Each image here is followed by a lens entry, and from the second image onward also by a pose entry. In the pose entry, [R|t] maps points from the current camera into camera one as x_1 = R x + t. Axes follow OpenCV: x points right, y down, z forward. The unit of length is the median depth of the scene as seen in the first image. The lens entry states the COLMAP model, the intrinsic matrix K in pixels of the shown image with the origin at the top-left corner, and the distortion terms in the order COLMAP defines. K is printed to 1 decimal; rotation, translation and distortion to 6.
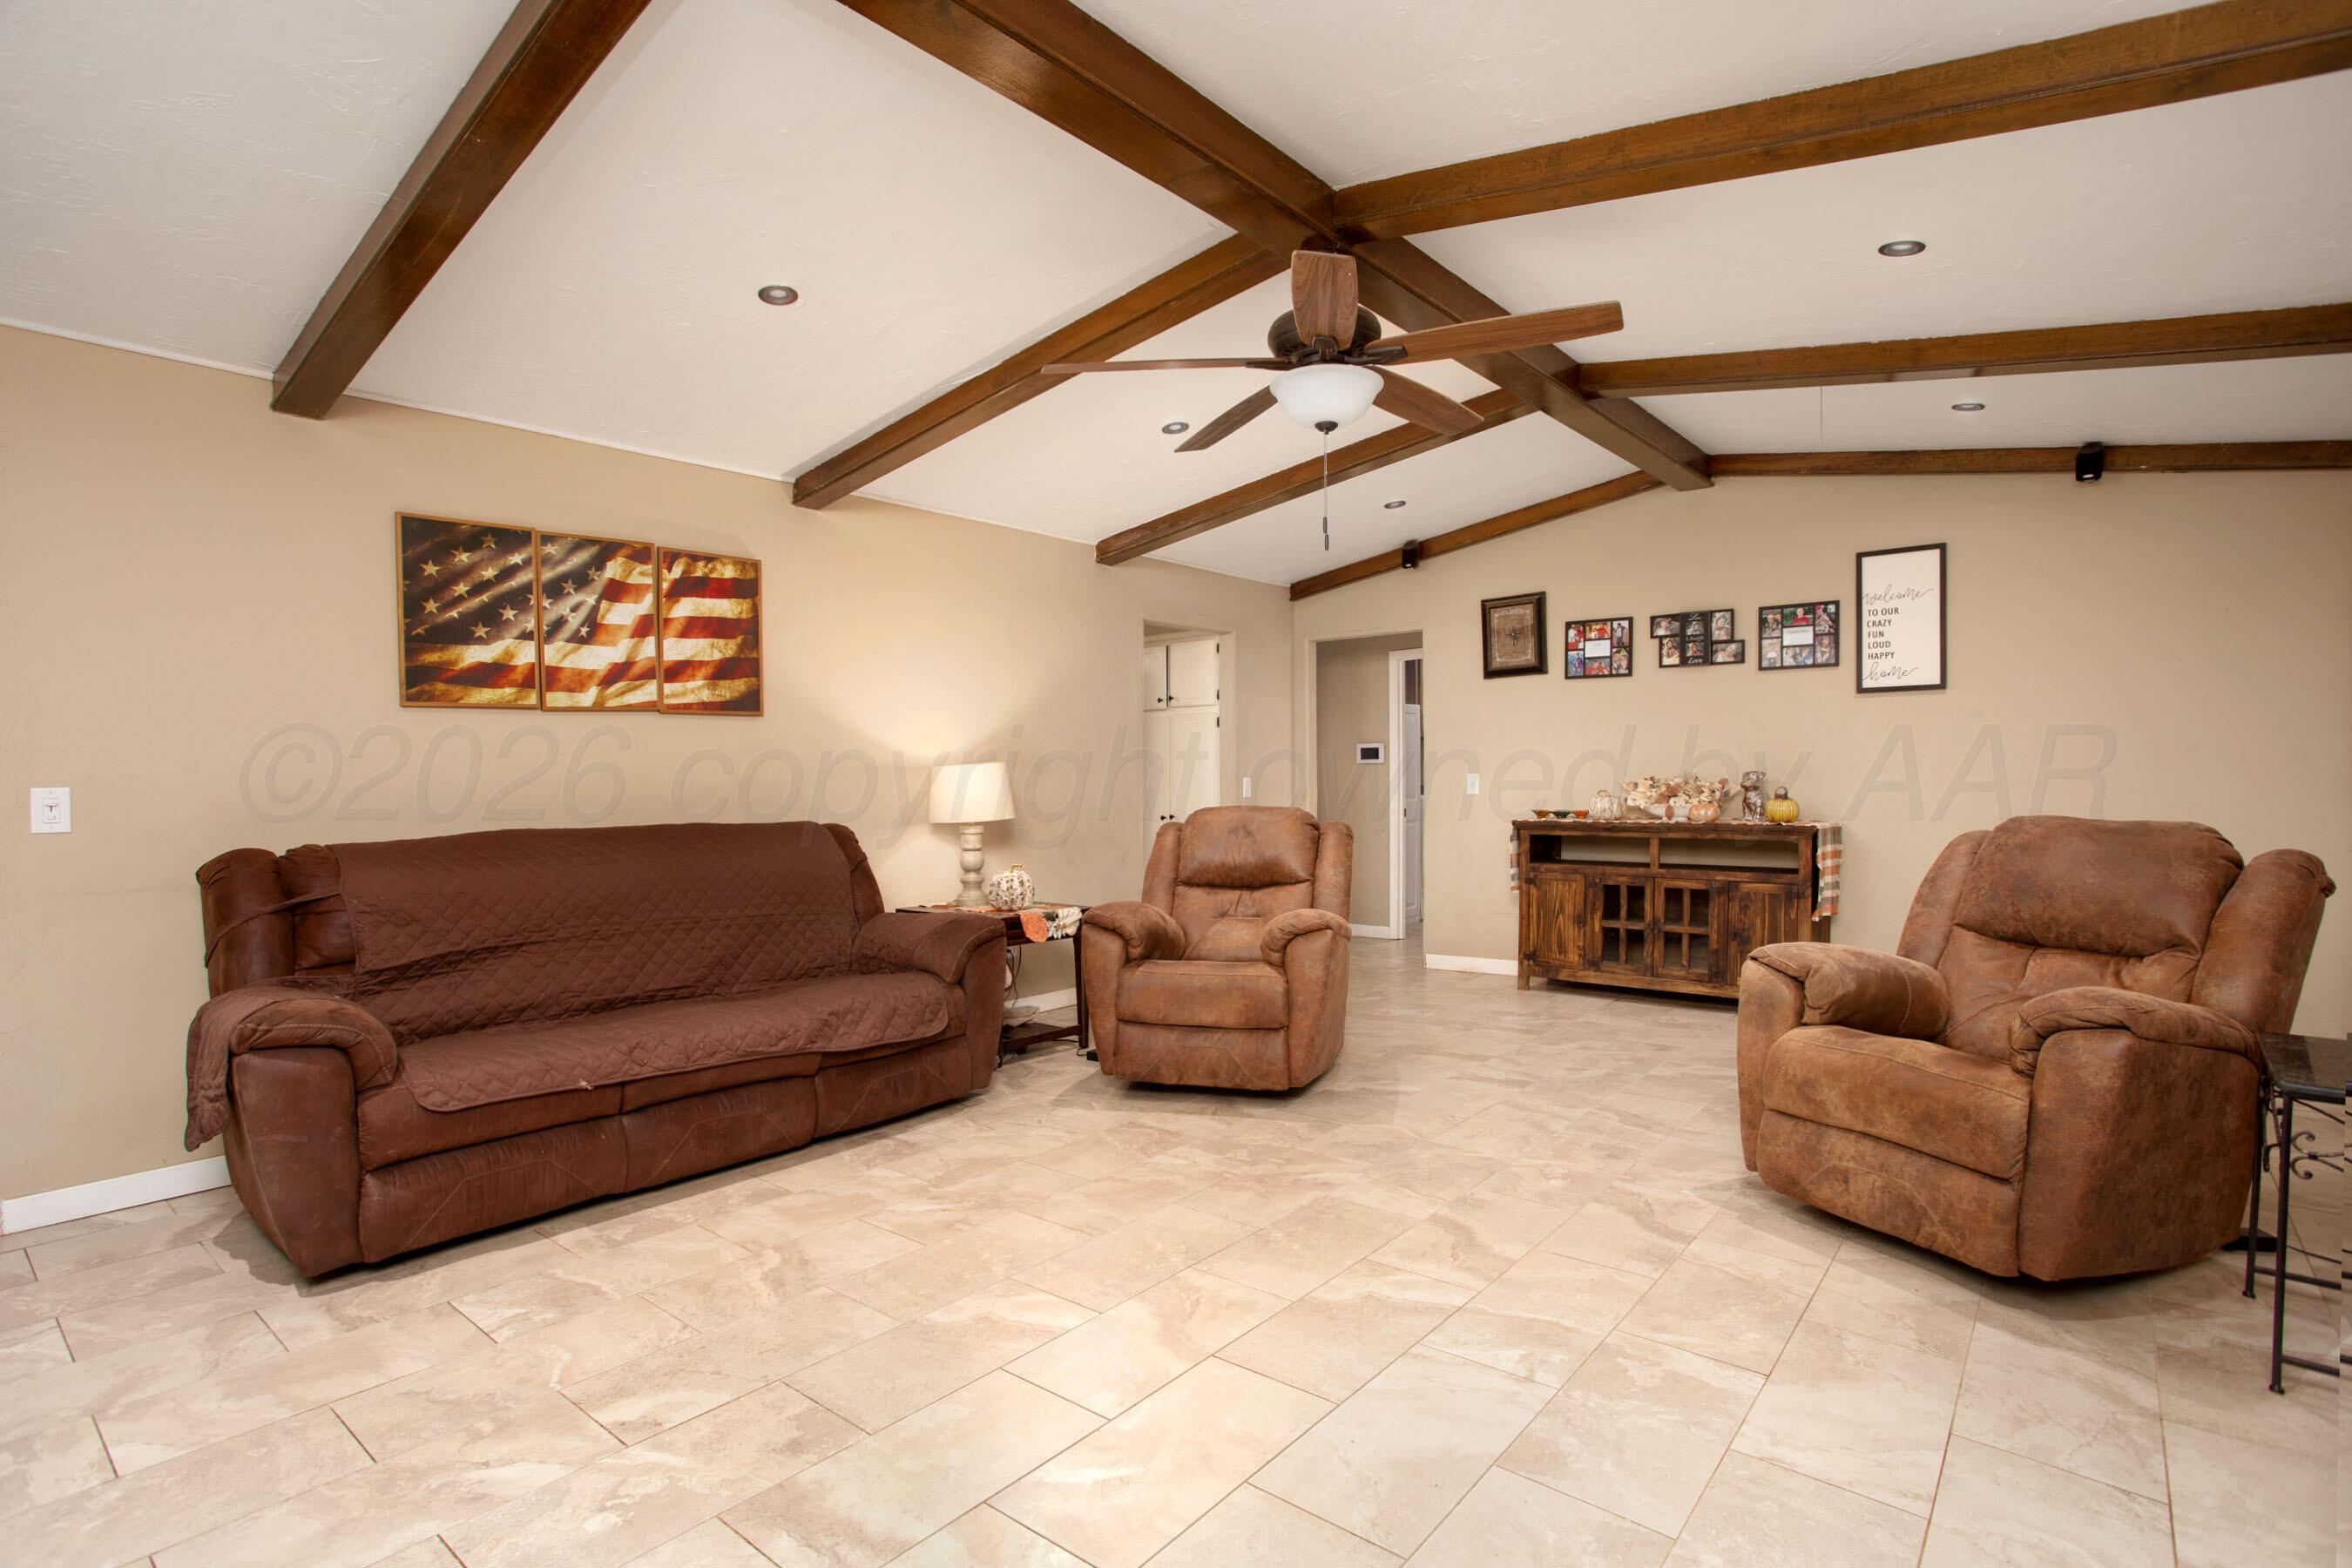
lens RADIAL K [[1171.9, 0, 1182.5], [0, 1171.9, 742.0], [0, 0, 1]] dist [-0.031857, 0.000928]
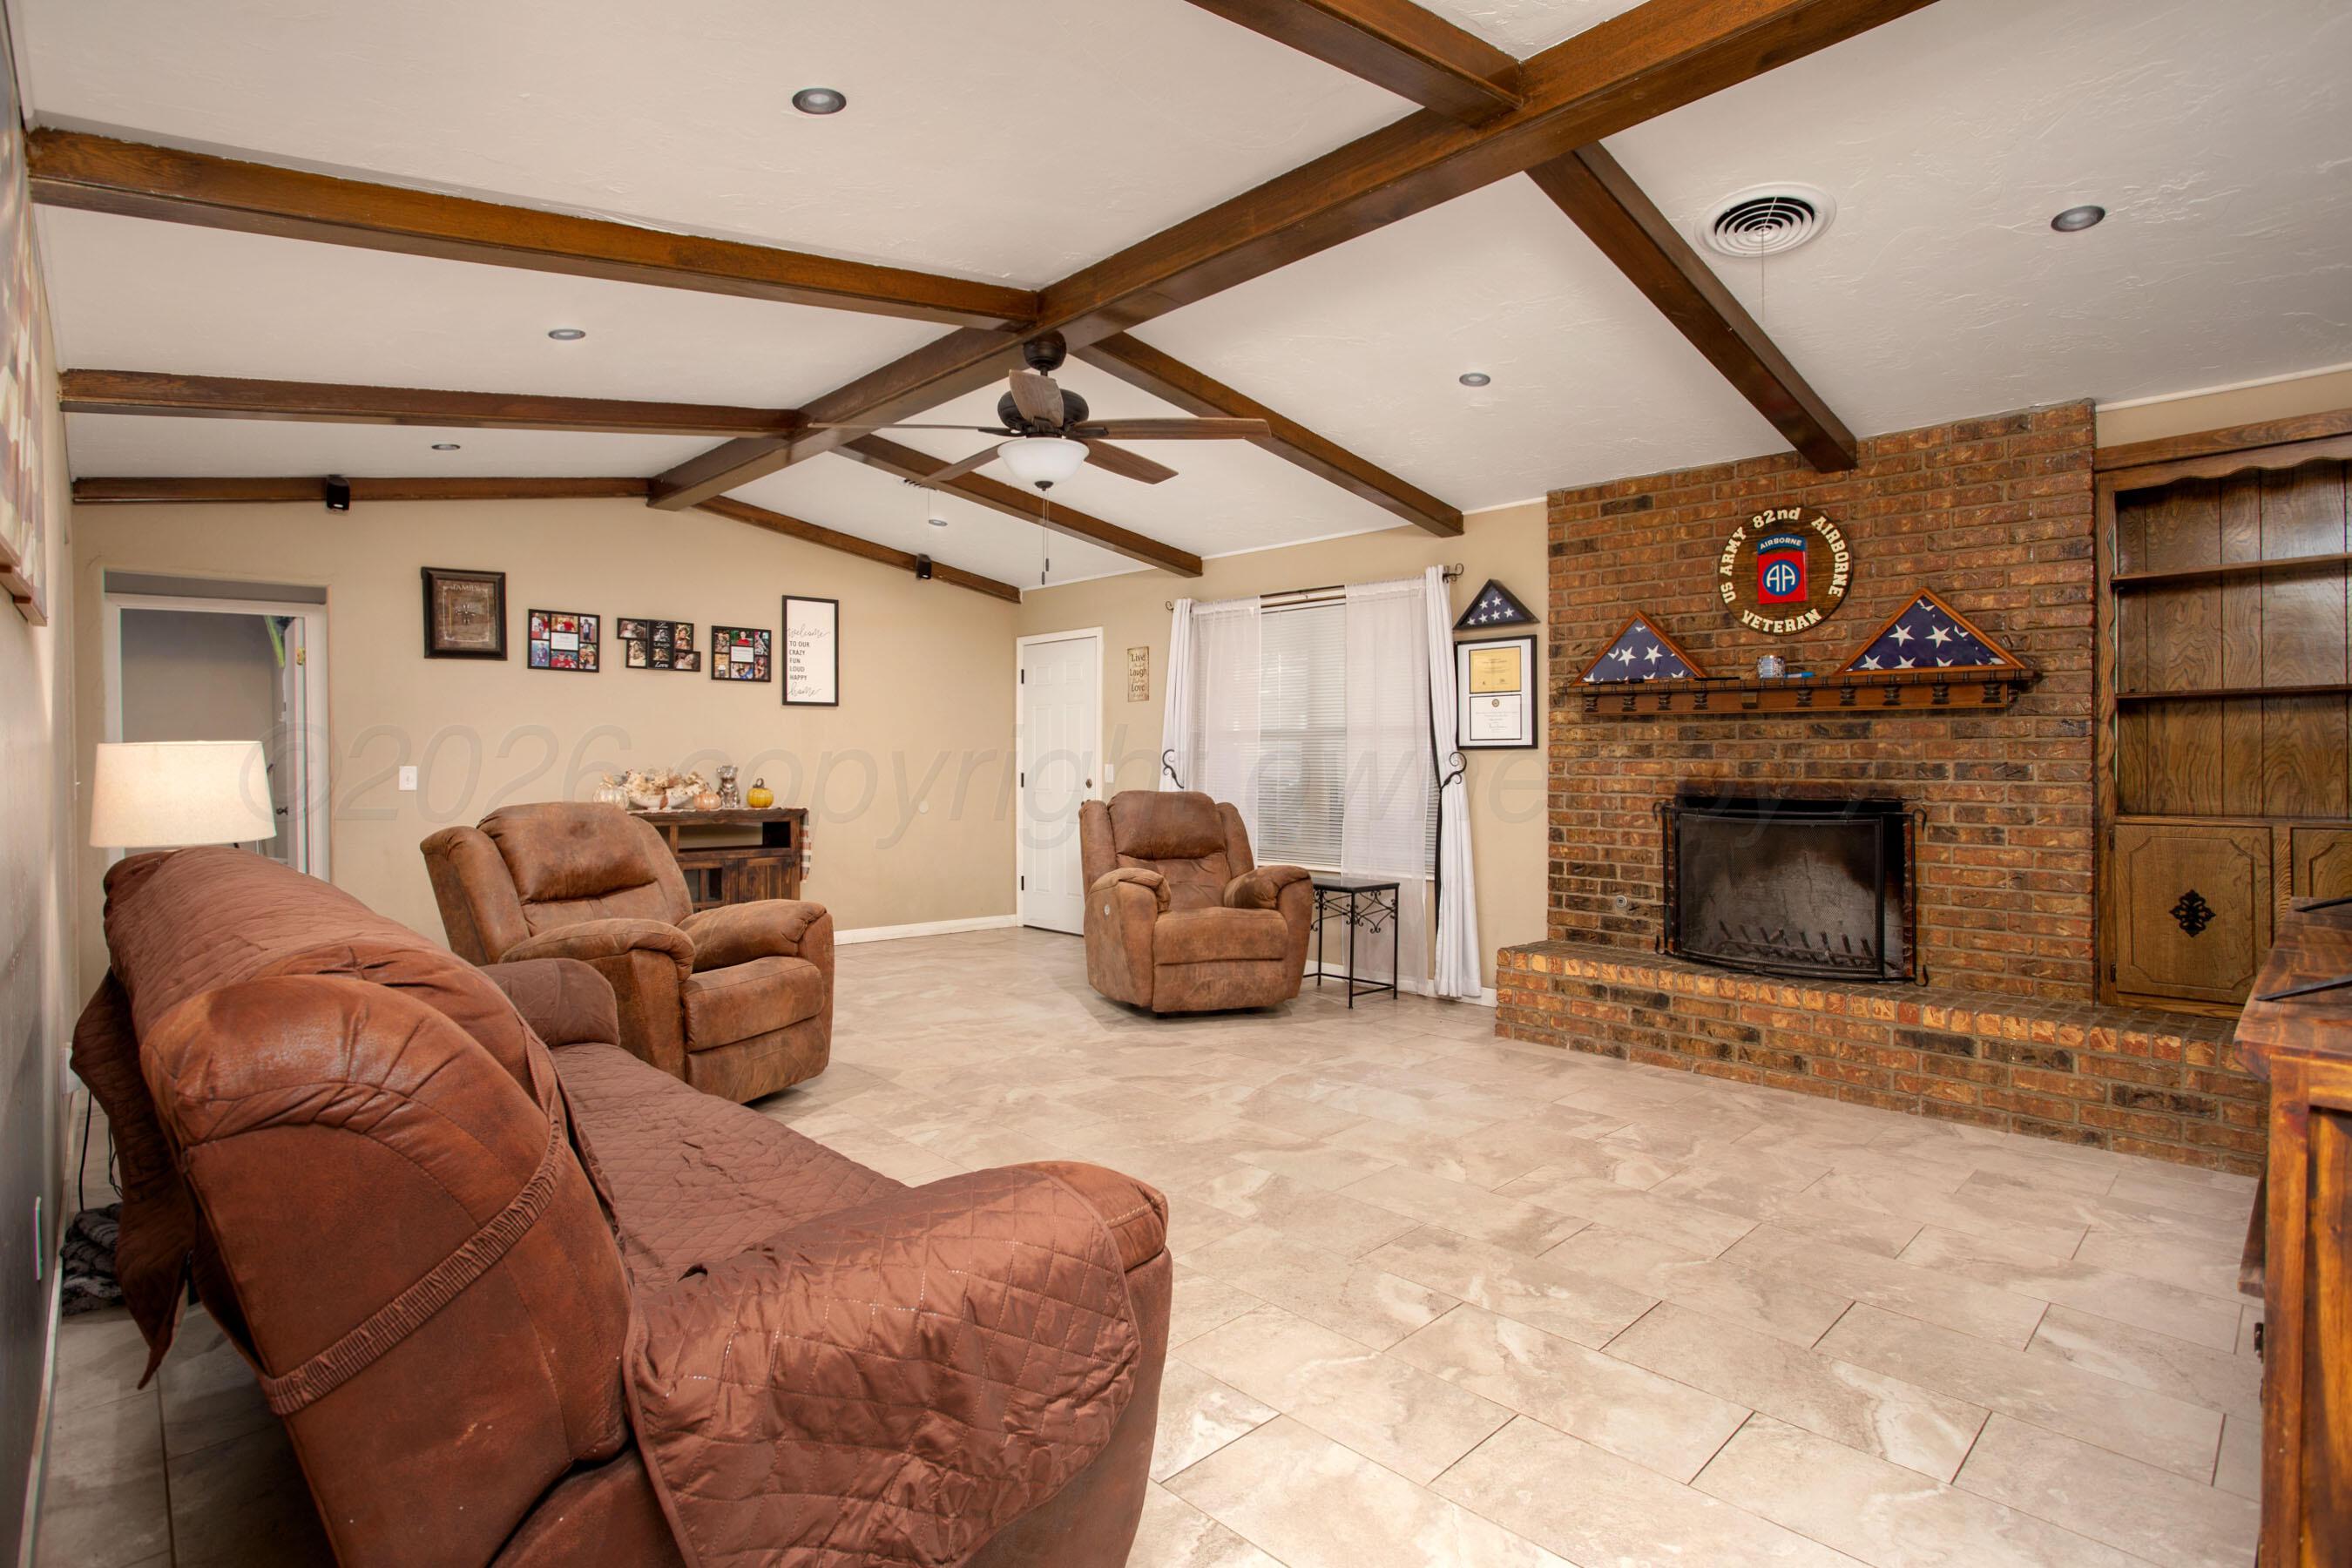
lens RADIAL K [[1148.0, 0, 1176.0], [0, 1148.0, 784.0], [0, 0, 1]] dist [-0.090854, 0.000041]
pose [[0.111719, -0.005241, 0.993726, -0.789689], [-0.026839, 0.999605, 0.008289, 0.029192], [-0.993377, -0.027597, 0.111534, 0.553415]]
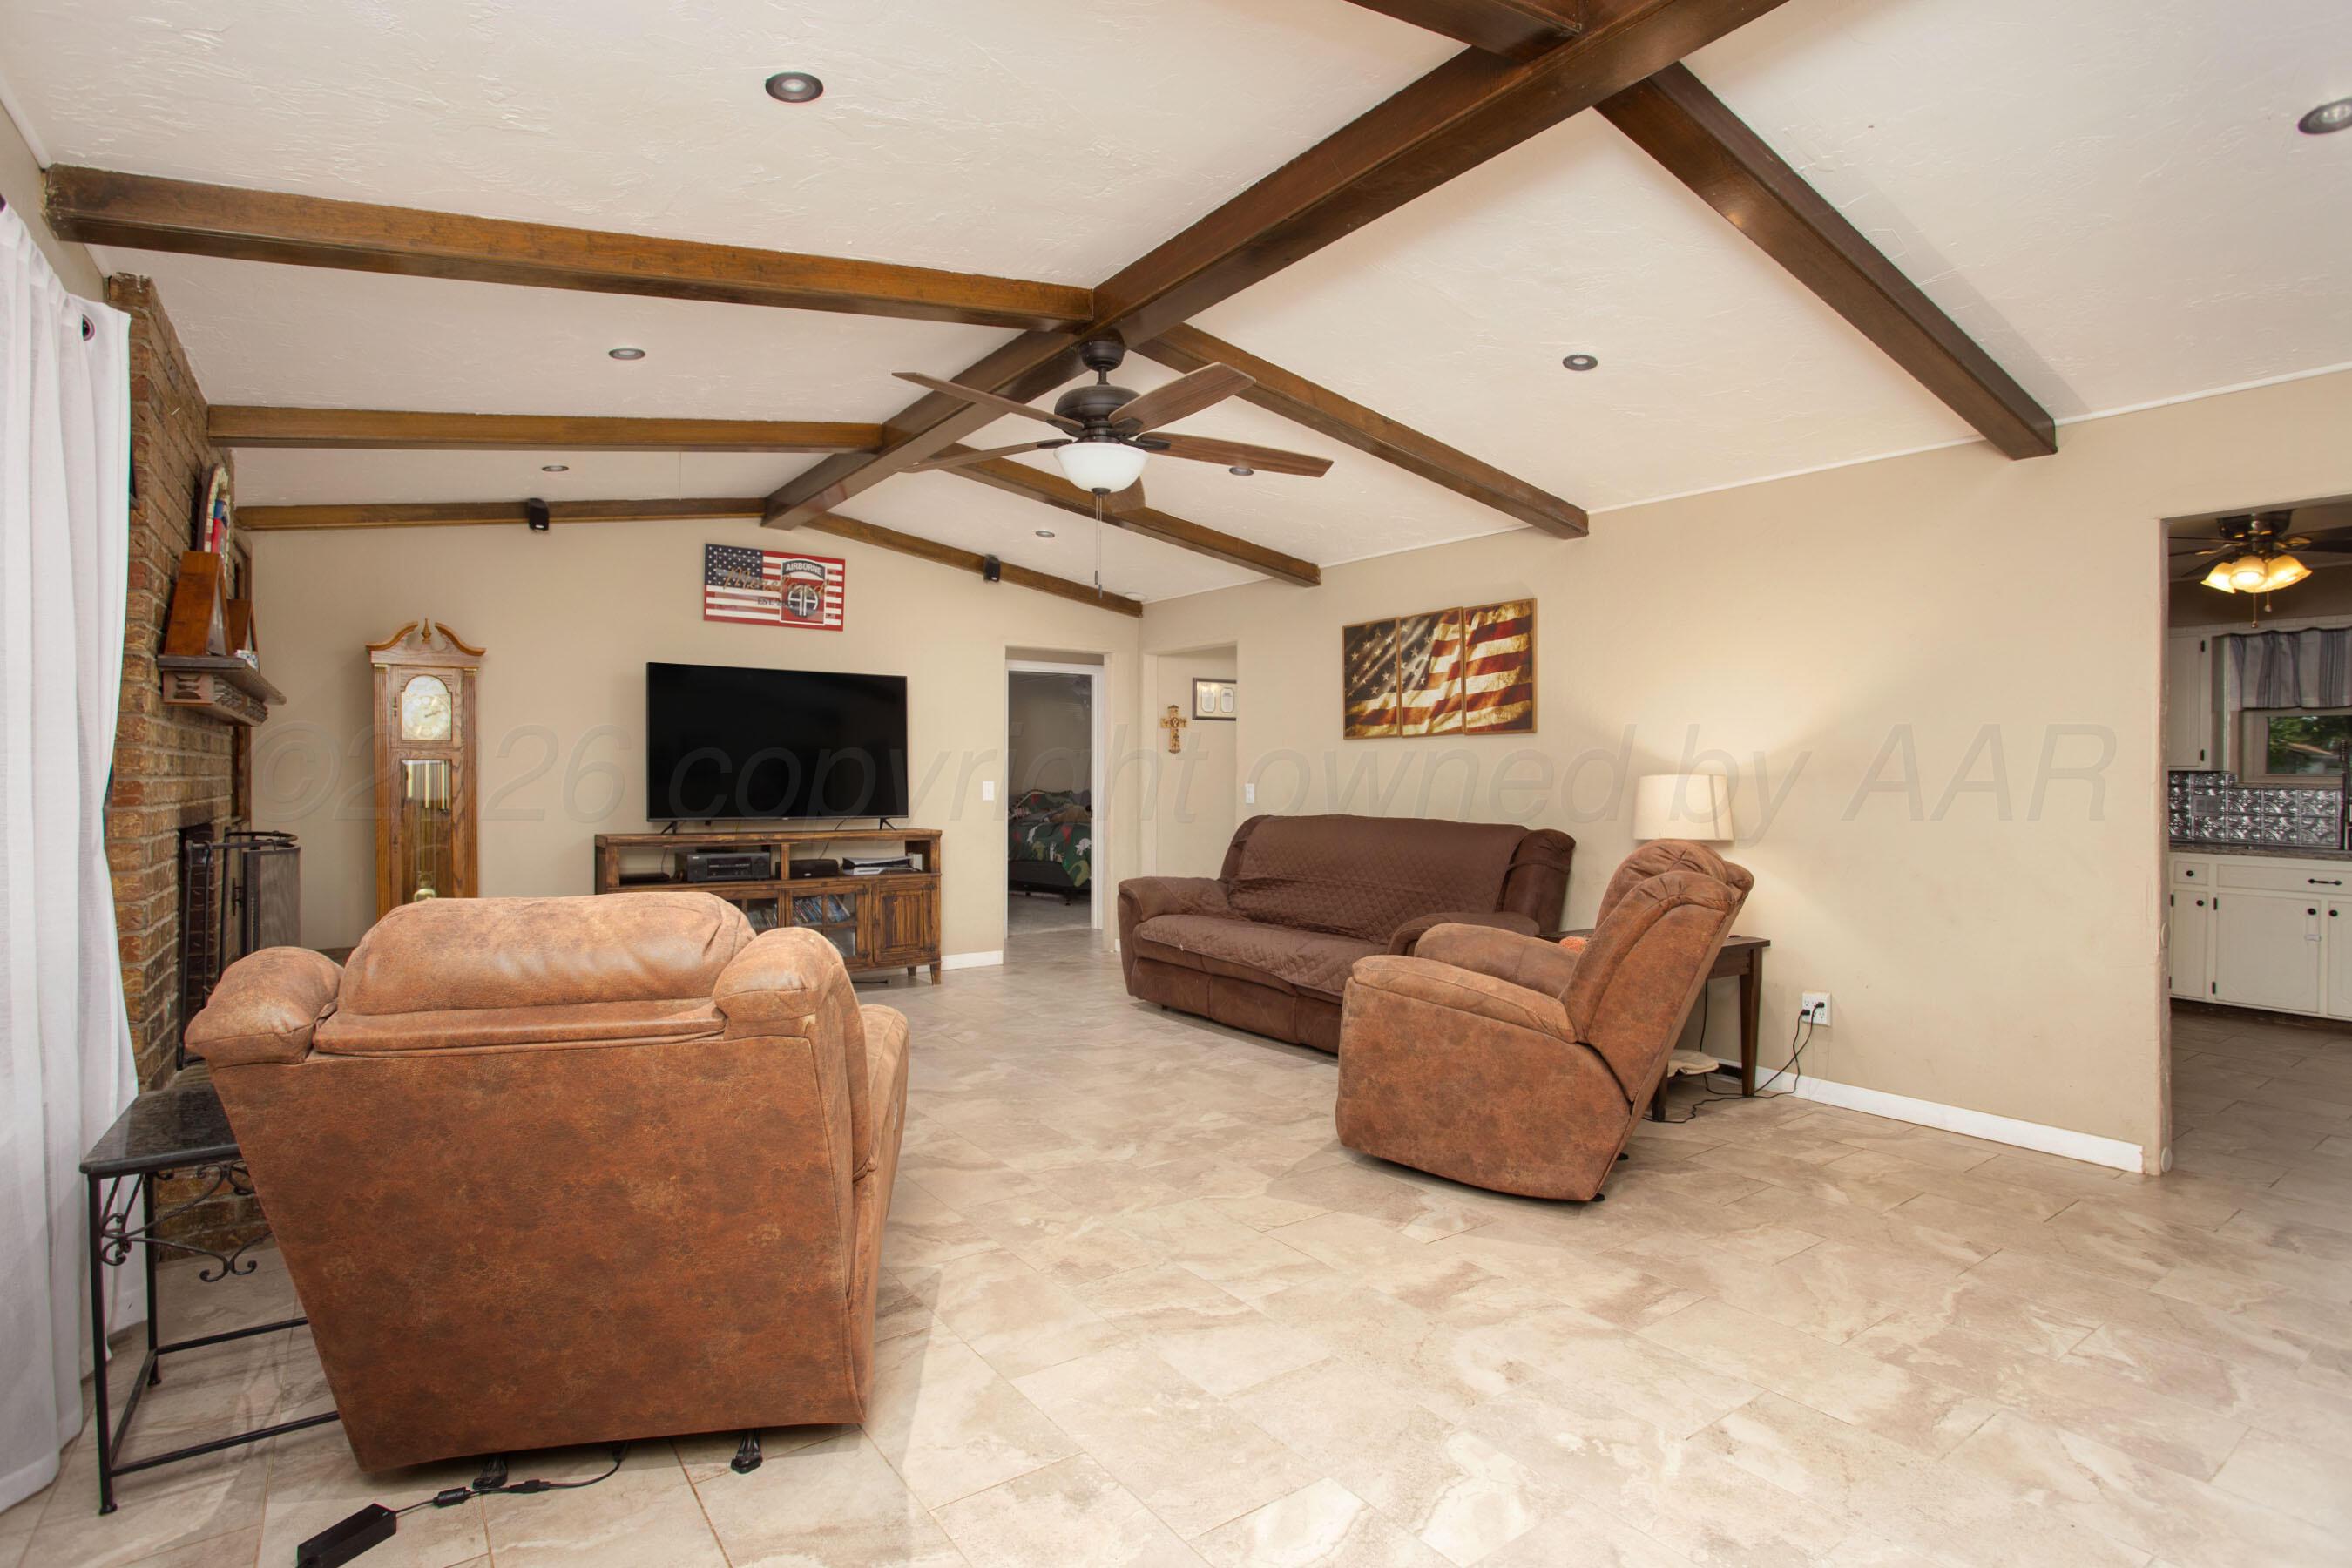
lens RADIAL K [[1148.0, 0, 1176.0], [0, 1148.0, 784.0], [0, 0, 1]] dist [-0.090854, 0.000041]
pose [[-0.252668, 0.017574, -0.967393, 0.895666], [0.021262, 0.999694, 0.012608, 0.007214], [0.967319, -0.017383, -0.252965, 1.028119]]
